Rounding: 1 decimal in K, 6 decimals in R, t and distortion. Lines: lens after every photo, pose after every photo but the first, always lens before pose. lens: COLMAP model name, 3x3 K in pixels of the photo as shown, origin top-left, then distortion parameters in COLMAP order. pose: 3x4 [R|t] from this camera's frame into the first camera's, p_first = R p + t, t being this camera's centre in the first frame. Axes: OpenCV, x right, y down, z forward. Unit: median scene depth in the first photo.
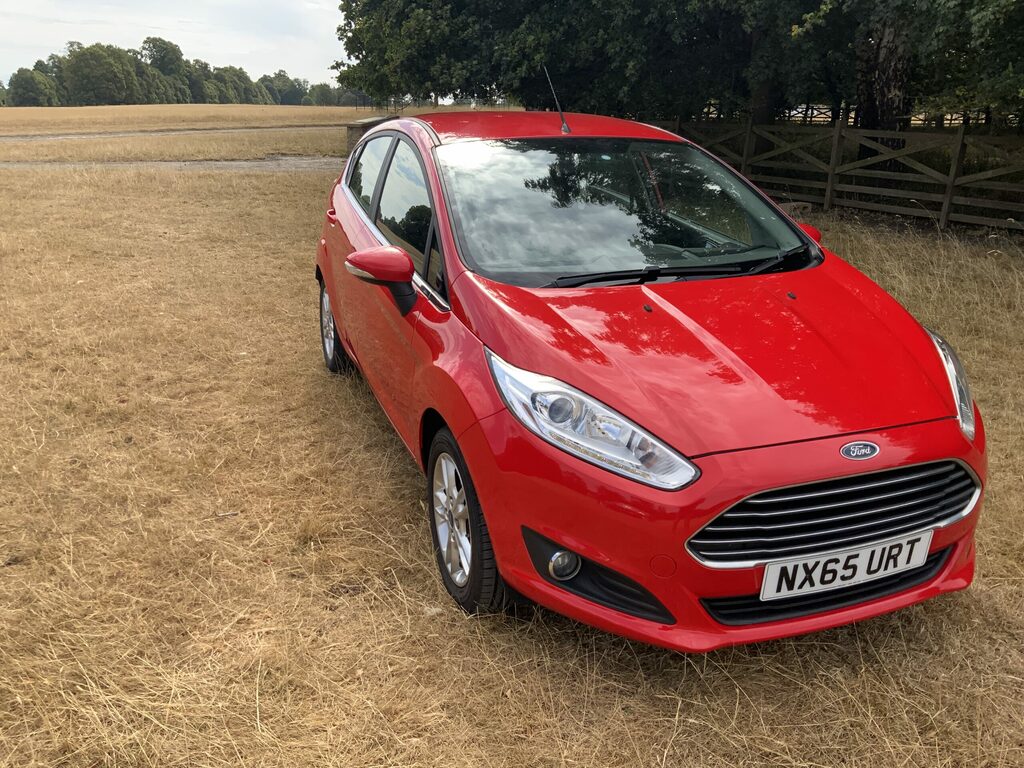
lens RADIAL K [[862.3, 0, 510.7], [0, 862.3, 385.1], [0, 0, 1]] dist [-0.006391, -0.010754]
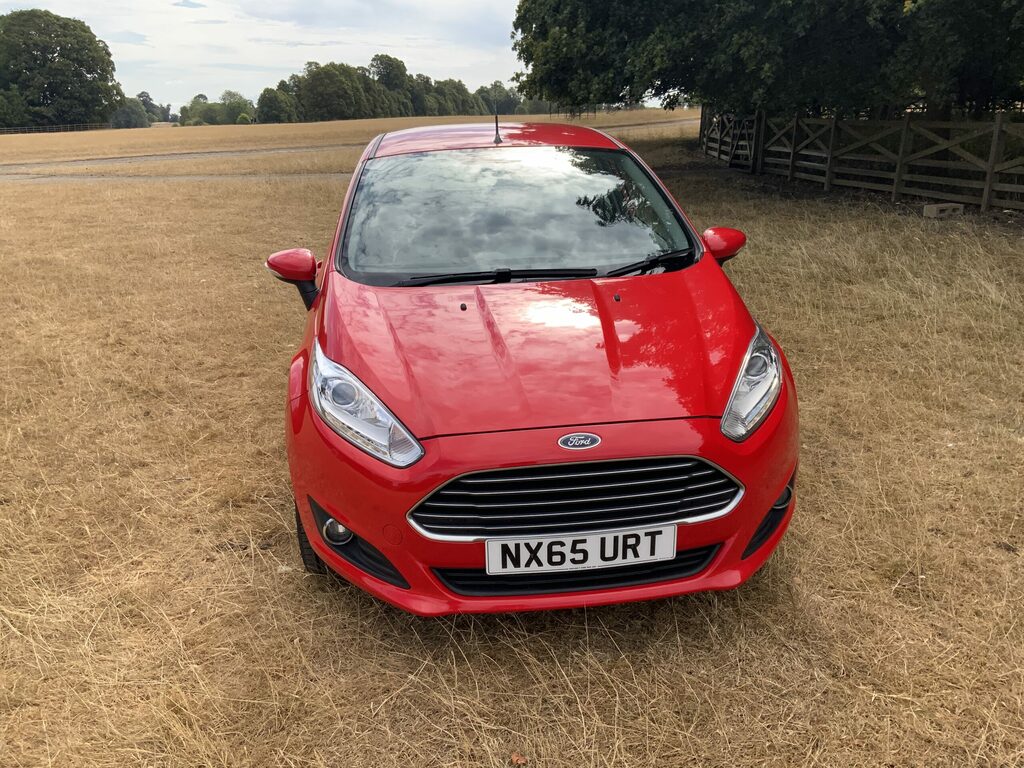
lens RADIAL K [[856.8, 0, 513.1], [0, 856.8, 388.8], [0, 0, 1]] dist [0.040170, -0.072652]
pose [[0.972196, 0.038505, -0.230982, 0.340609], [-0.038820, 0.999241, 0.003183, 0.006632], [0.230929, 0.005872, 0.972953, -0.030524]]
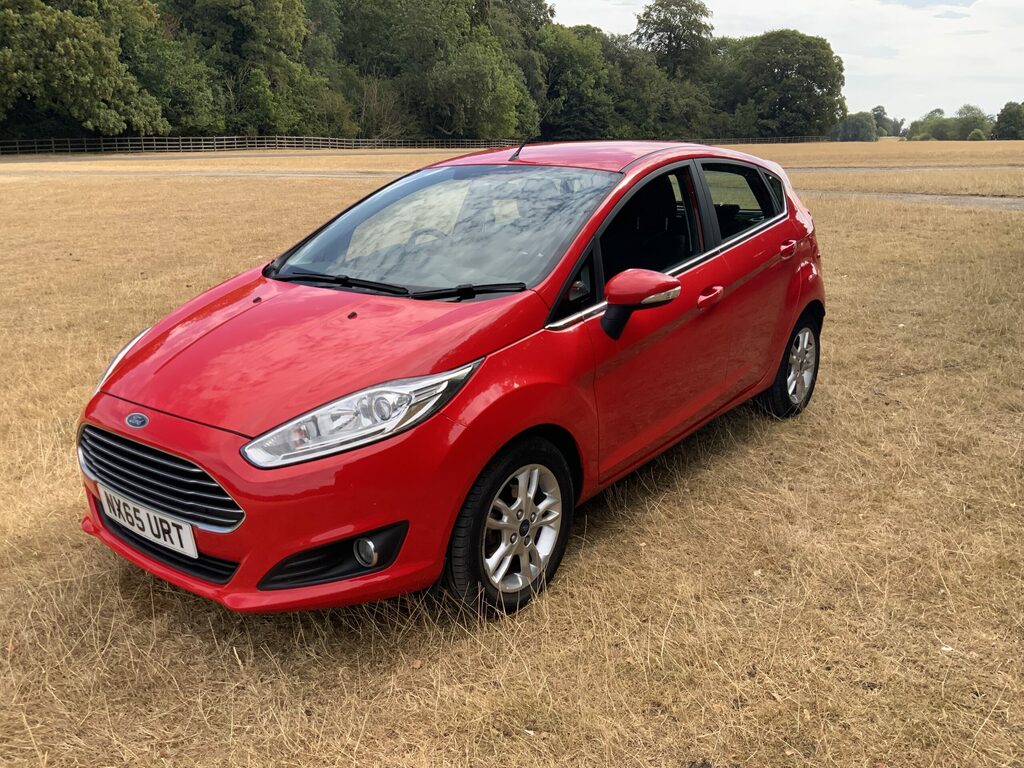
lens RADIAL K [[856.8, 0, 513.1], [0, 856.8, 388.8], [0, 0, 1]] dist [0.040170, -0.072652]
pose [[0.528602, 0.224601, -0.818617, 0.985292], [-0.251165, 0.962564, 0.101912, -0.130533], [0.810861, 0.151738, 0.565225, 0.444930]]
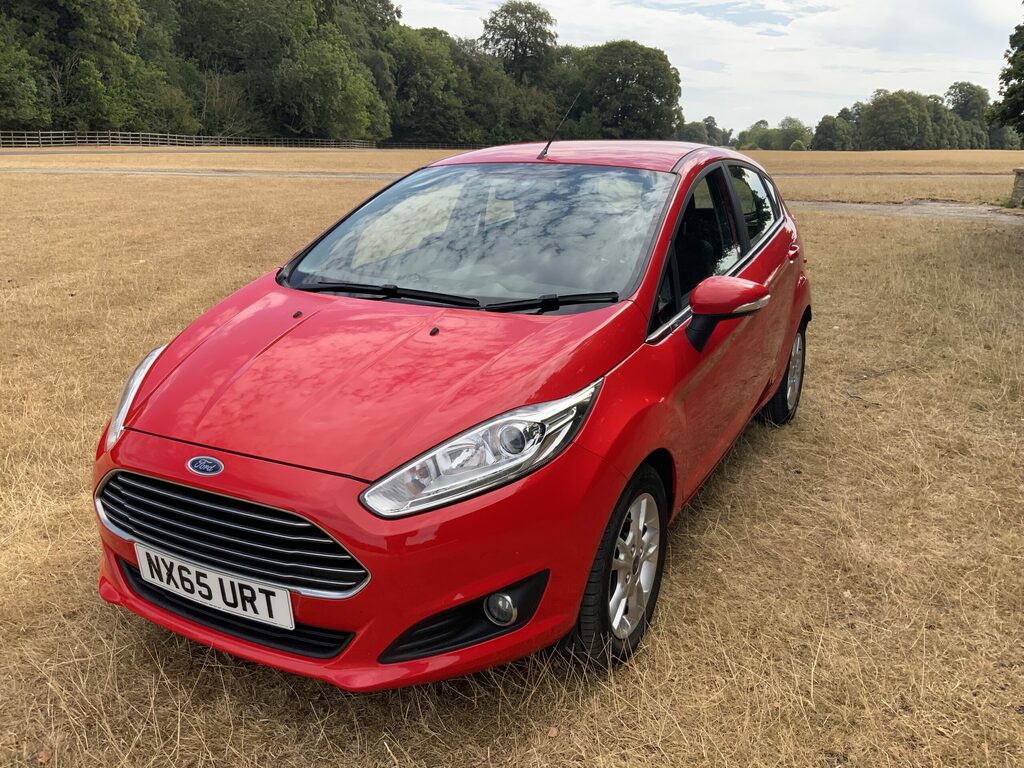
lens RADIAL K [[863.2, 0, 512.0], [0, 863.2, 384.0], [0, 0, 1]] dist [0.010086, -0.022365]
pose [[0.666164, 0.200725, -0.718286, 0.791343], [-0.237313, 0.970094, 0.051000, -0.087455], [0.707041, 0.136484, 0.693876, 0.332067]]
